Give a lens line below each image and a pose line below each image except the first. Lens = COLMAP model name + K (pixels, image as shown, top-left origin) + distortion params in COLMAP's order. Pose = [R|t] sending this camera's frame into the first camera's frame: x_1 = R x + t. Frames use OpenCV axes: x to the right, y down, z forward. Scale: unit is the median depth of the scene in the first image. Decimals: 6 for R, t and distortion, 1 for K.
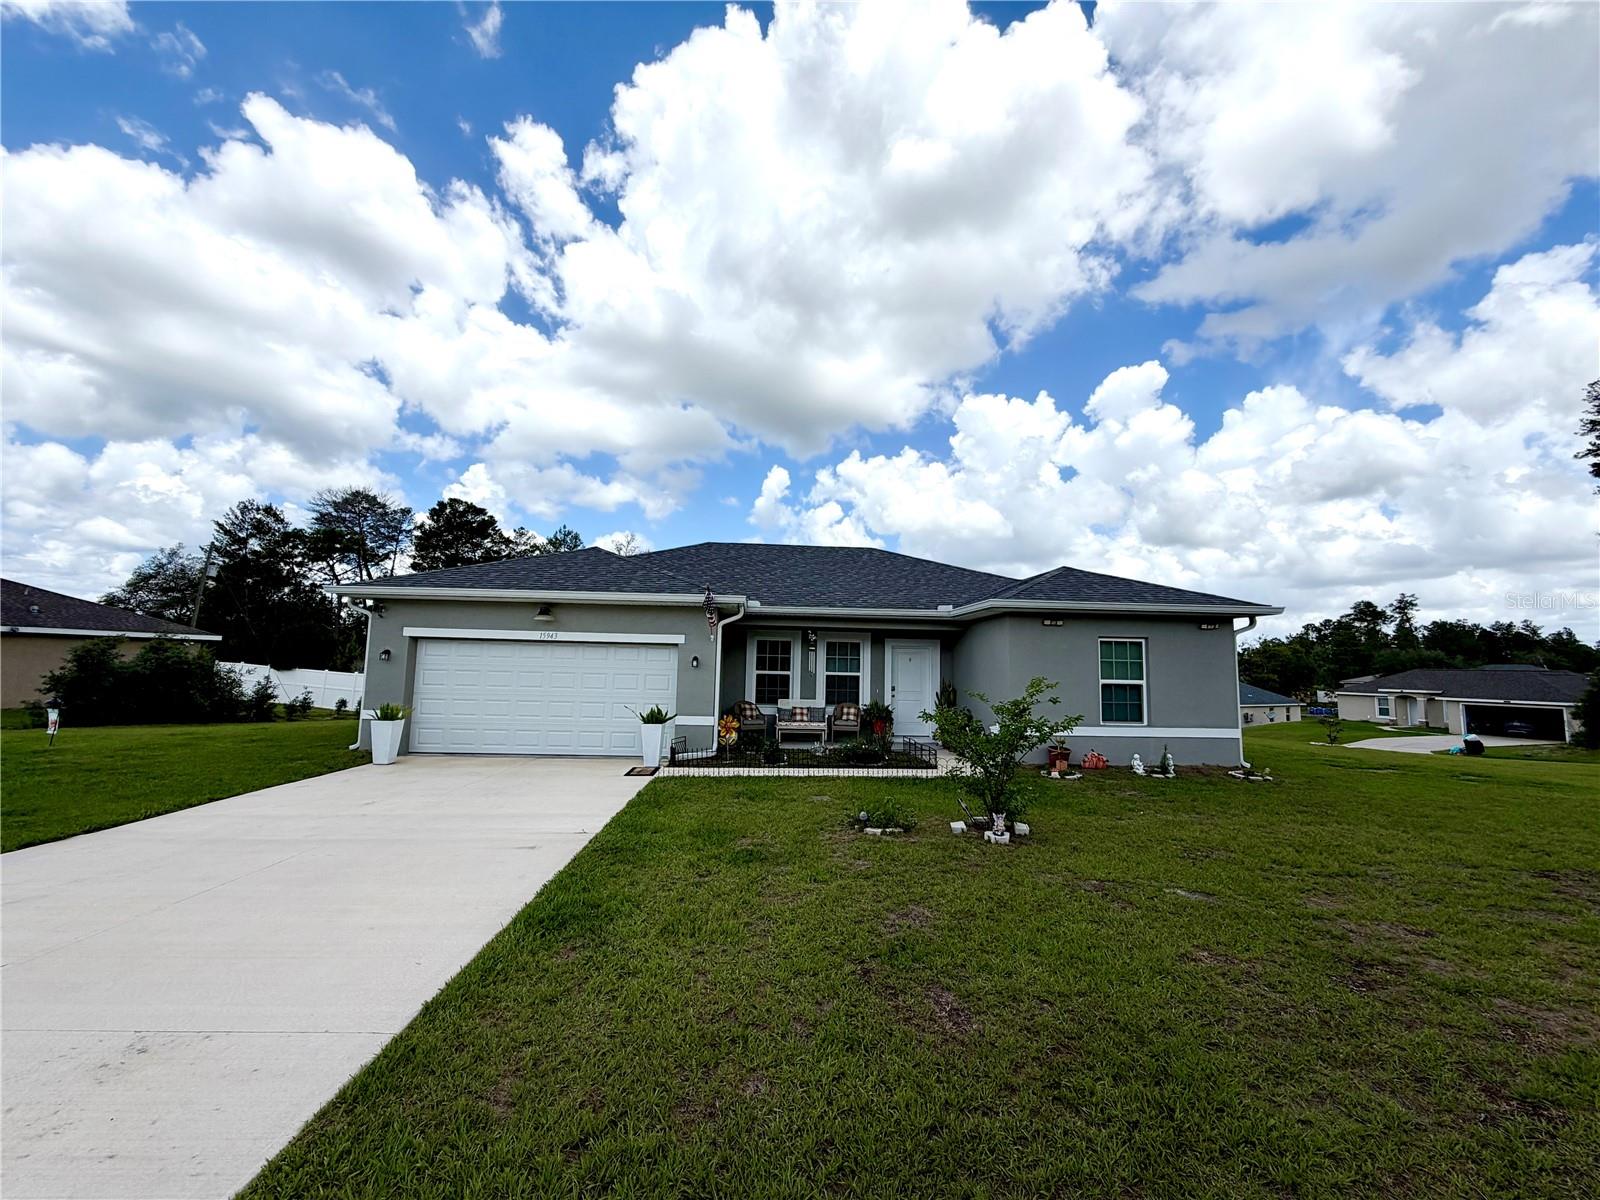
lens RADIAL K [[642.3, 0, 793.8], [0, 642.3, 604.8], [0, 0, 1]] dist [0.008861, 0.000136]
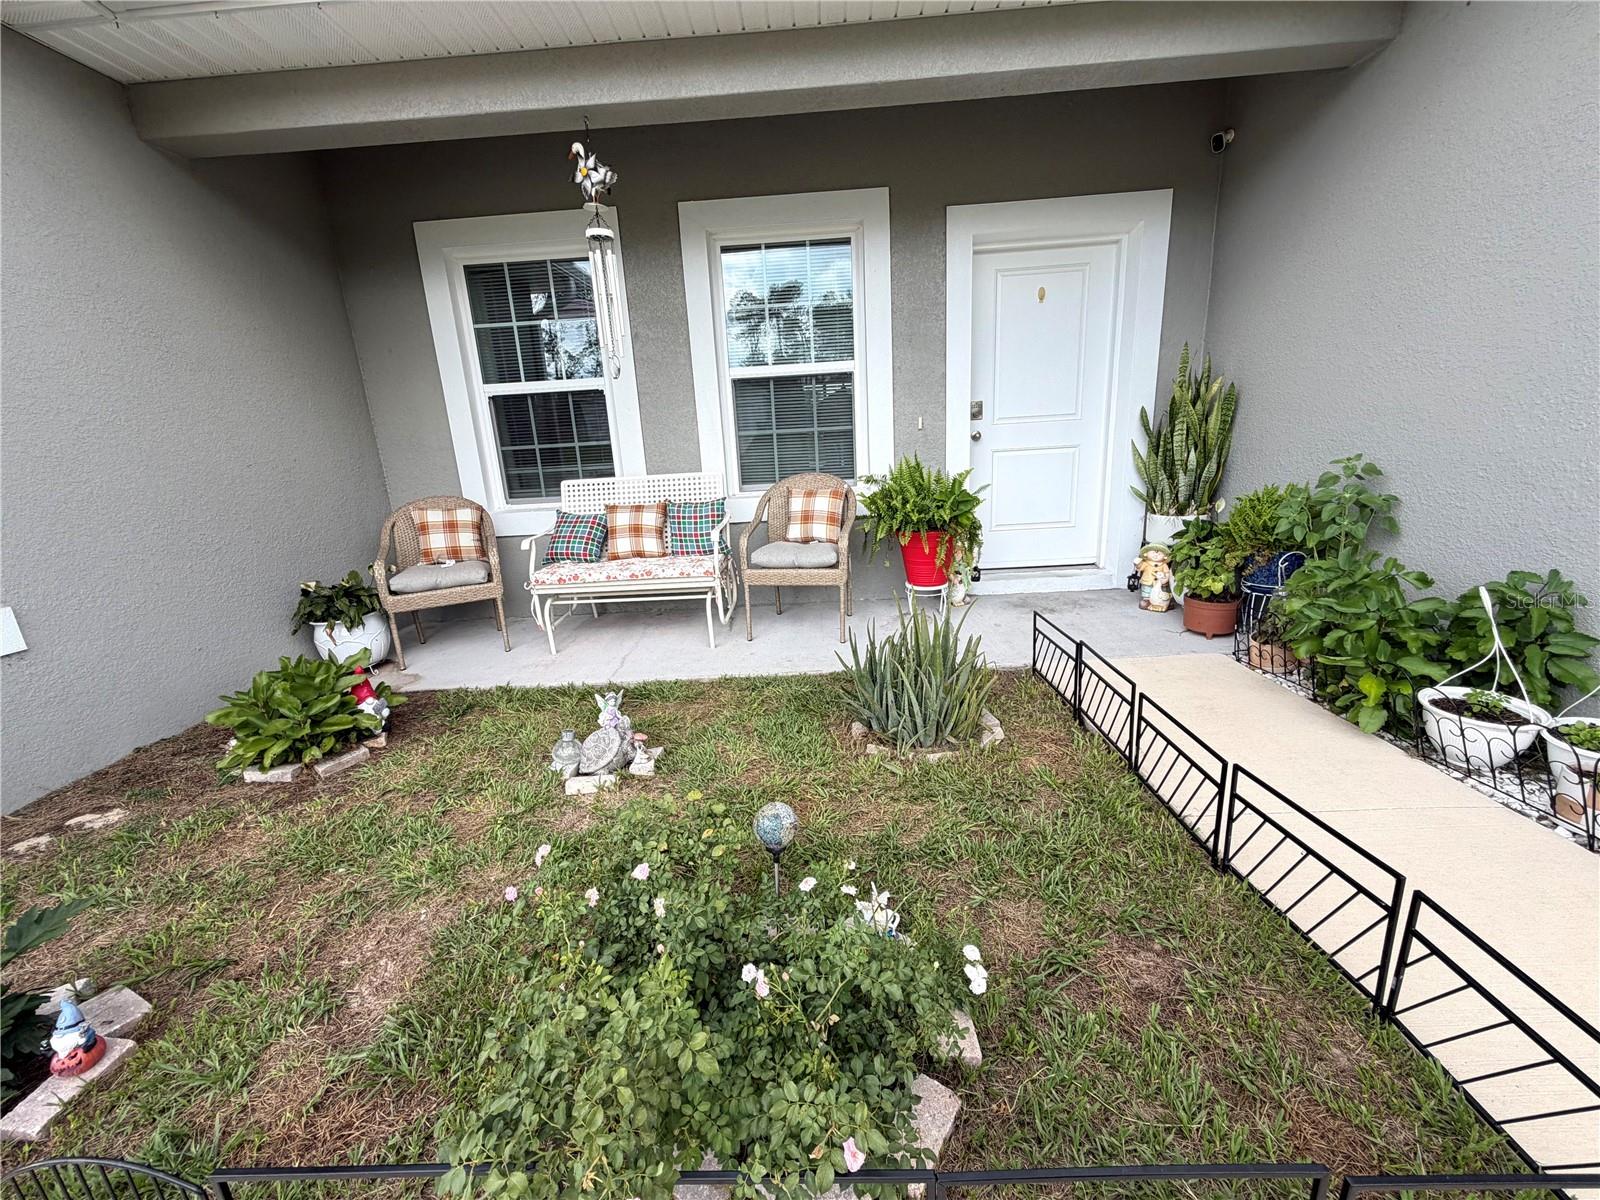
lens RADIAL K [[642.3, 0, 793.8], [0, 642.3, 604.8], [0, 0, 1]] dist [0.008861, 0.000136]
pose [[0.993713, -0.056427, -0.096697, 0.101769], [0.087274, 0.931410, 0.353355, 0.107912], [0.070126, -0.359572, 0.930478, 0.731833]]
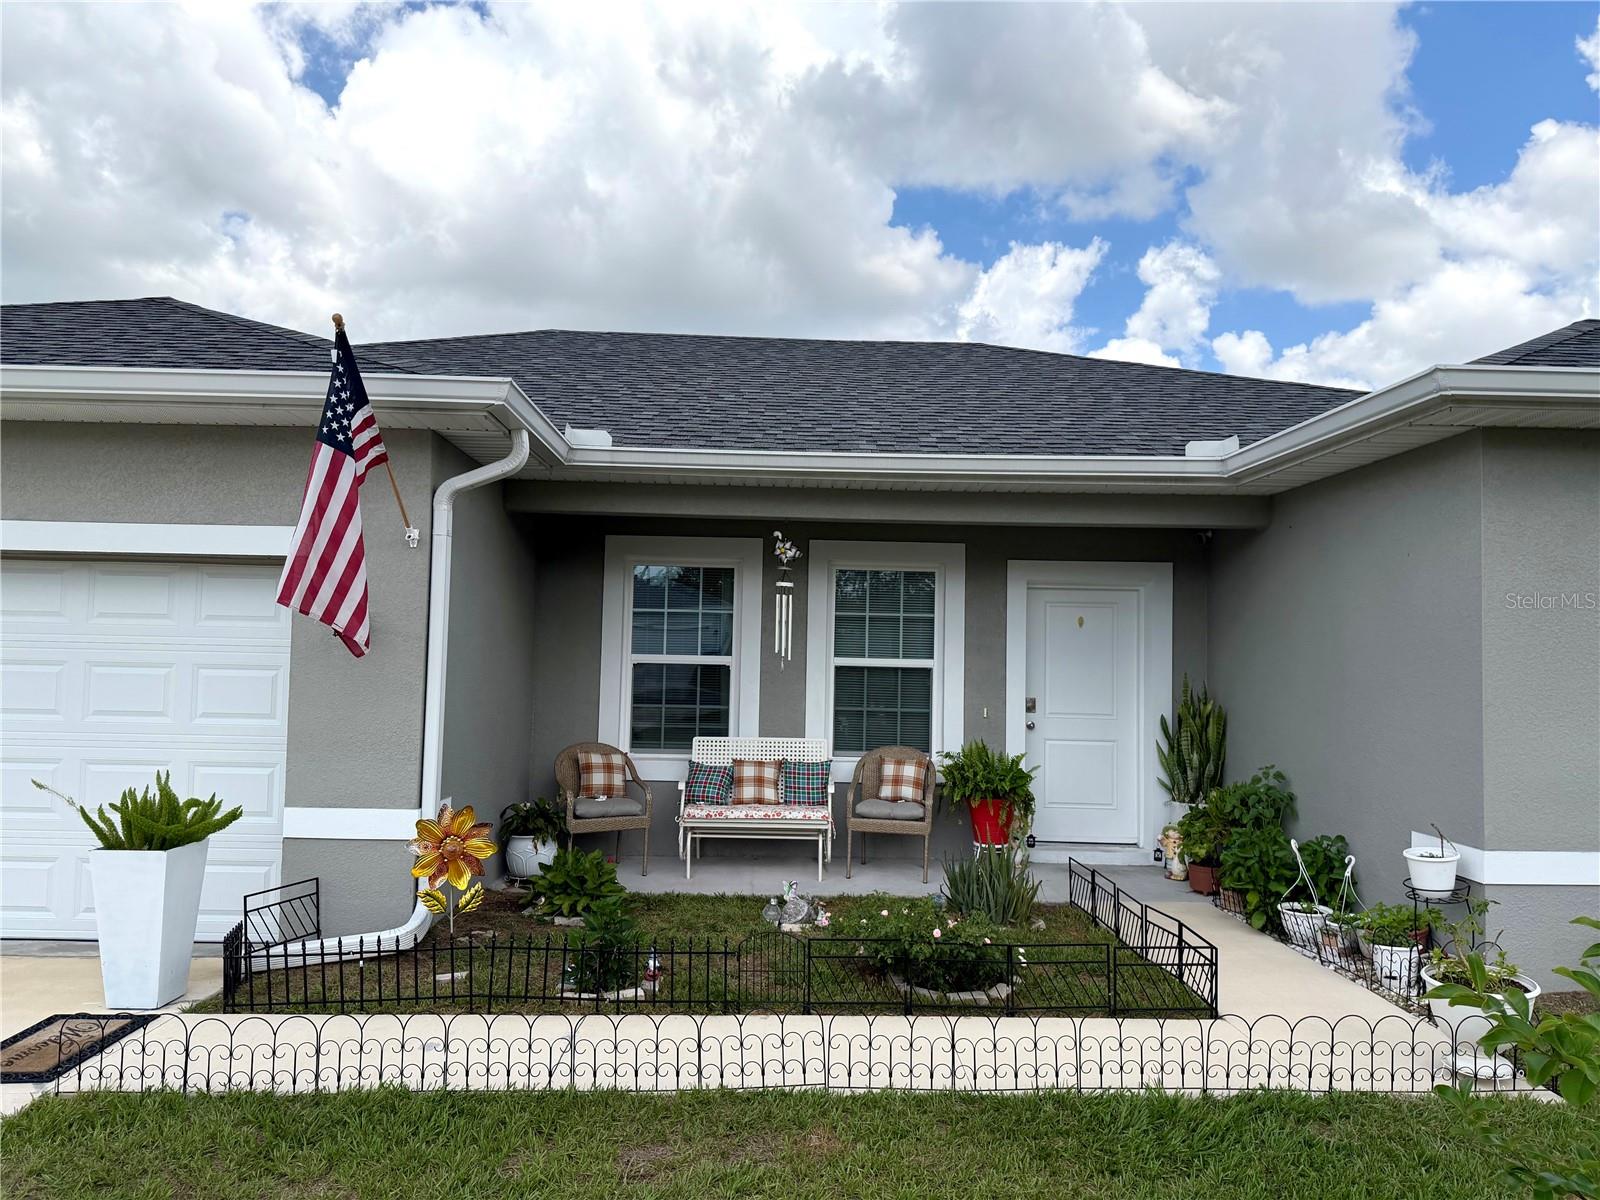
lens RADIAL K [[1125.2, 0, 801.4], [0, 1125.2, 606.4], [0, 0, 1]] dist [0.103463, -0.137037]
pose [[0.999675, -0.003236, -0.025283, 0.049158], [0.004570, 0.998590, 0.052895, 0.046814], [0.025077, -0.052993, 0.998280, 0.410607]]
